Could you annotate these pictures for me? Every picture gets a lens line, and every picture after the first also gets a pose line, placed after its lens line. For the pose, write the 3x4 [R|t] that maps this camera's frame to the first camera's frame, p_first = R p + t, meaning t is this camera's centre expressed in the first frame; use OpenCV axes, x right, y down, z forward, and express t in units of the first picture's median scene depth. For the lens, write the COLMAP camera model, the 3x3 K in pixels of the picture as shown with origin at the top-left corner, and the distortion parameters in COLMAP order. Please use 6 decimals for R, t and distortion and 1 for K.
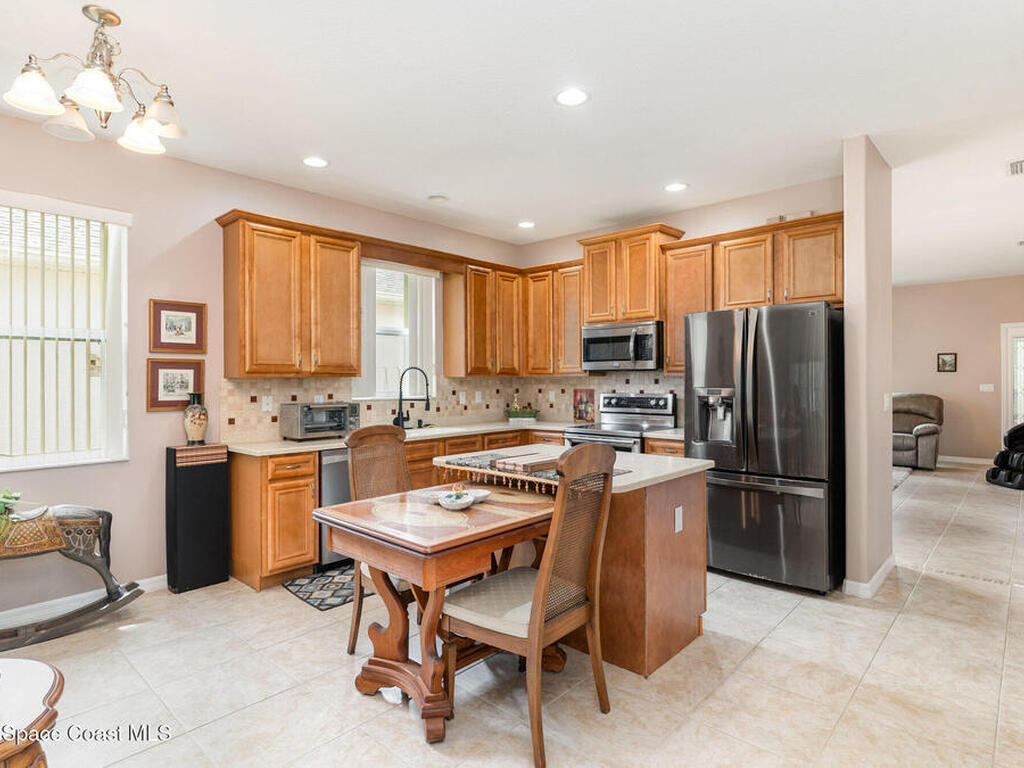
lens RADIAL K [[563.7, 0, 516.2], [0, 563.7, 378.2], [0, 0, 1]] dist [-0.001067, 0.000242]
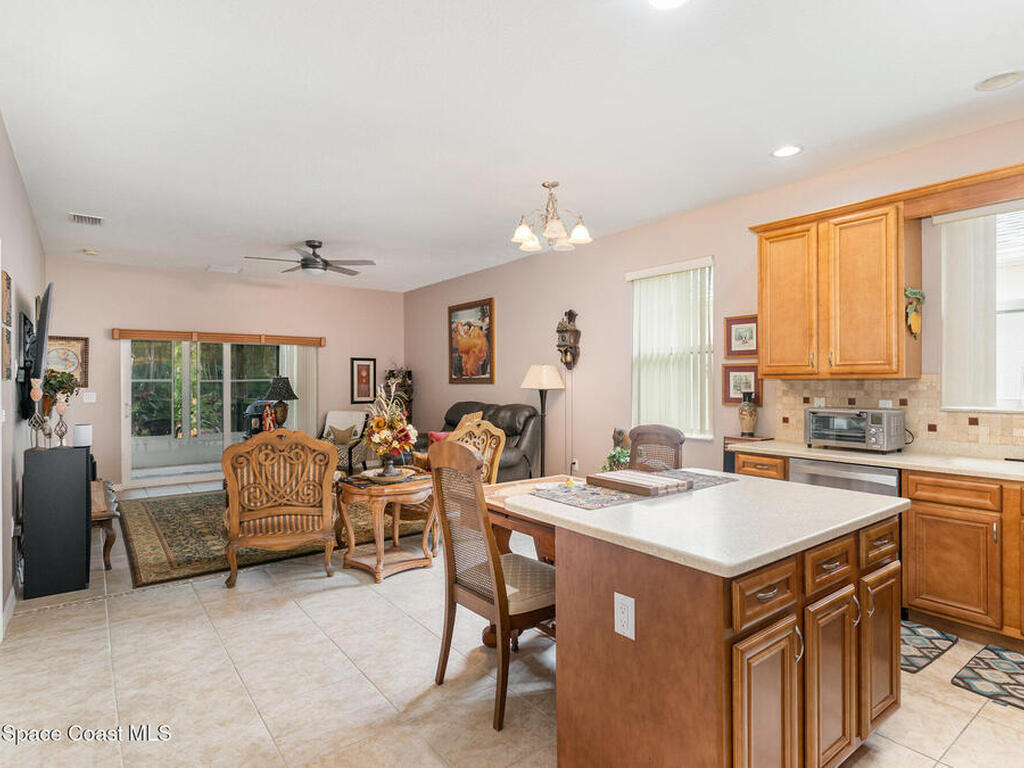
lens RADIAL K [[563.7, 0, 516.2], [0, 563.7, 384.9], [0, 0, 1]] dist [-0.001067, 0.000242]
pose [[-0.173741, 0.012271, -0.984715, 0.509234], [0.003240, 0.999924, 0.011889, -0.003072], [0.984786, -0.001125, -0.173767, 0.557447]]
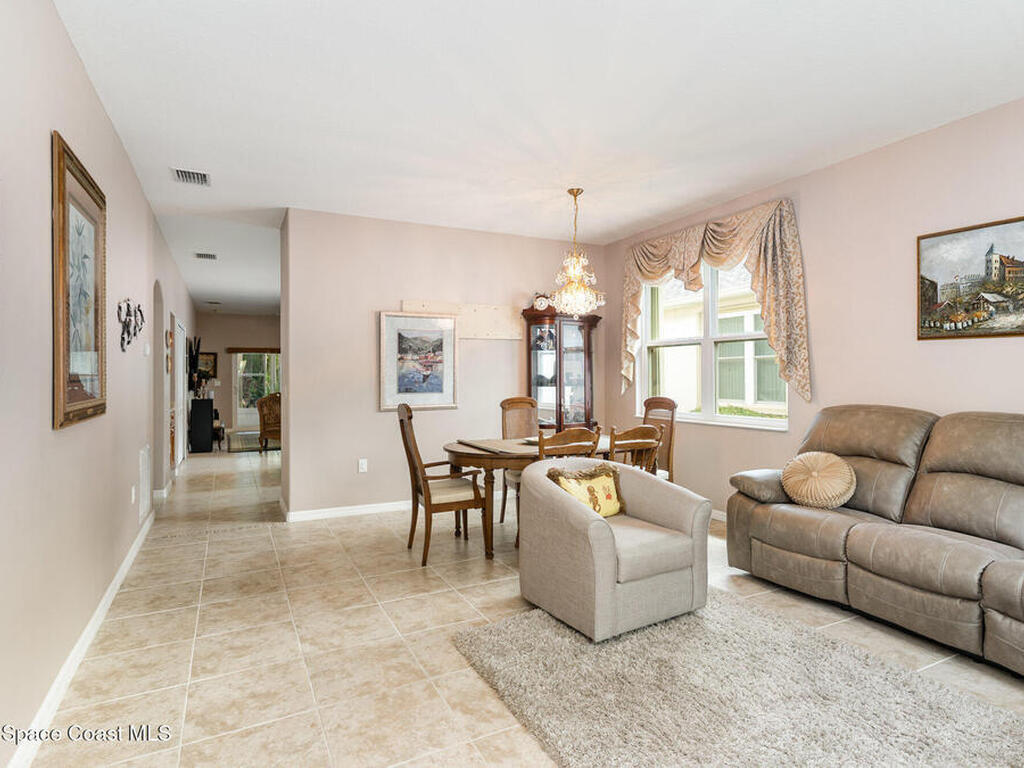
lens RADIAL K [[563.7, 0, 512.7], [0, 563.7, 375.5], [0, 0, 1]] dist [-0.001067, 0.000242]
pose [[-0.352048, 0.003696, -0.935974, 1.308436], [0.003268, 0.999991, 0.002720, 0.001987], [0.935976, -0.002102, -0.352057, 1.498704]]
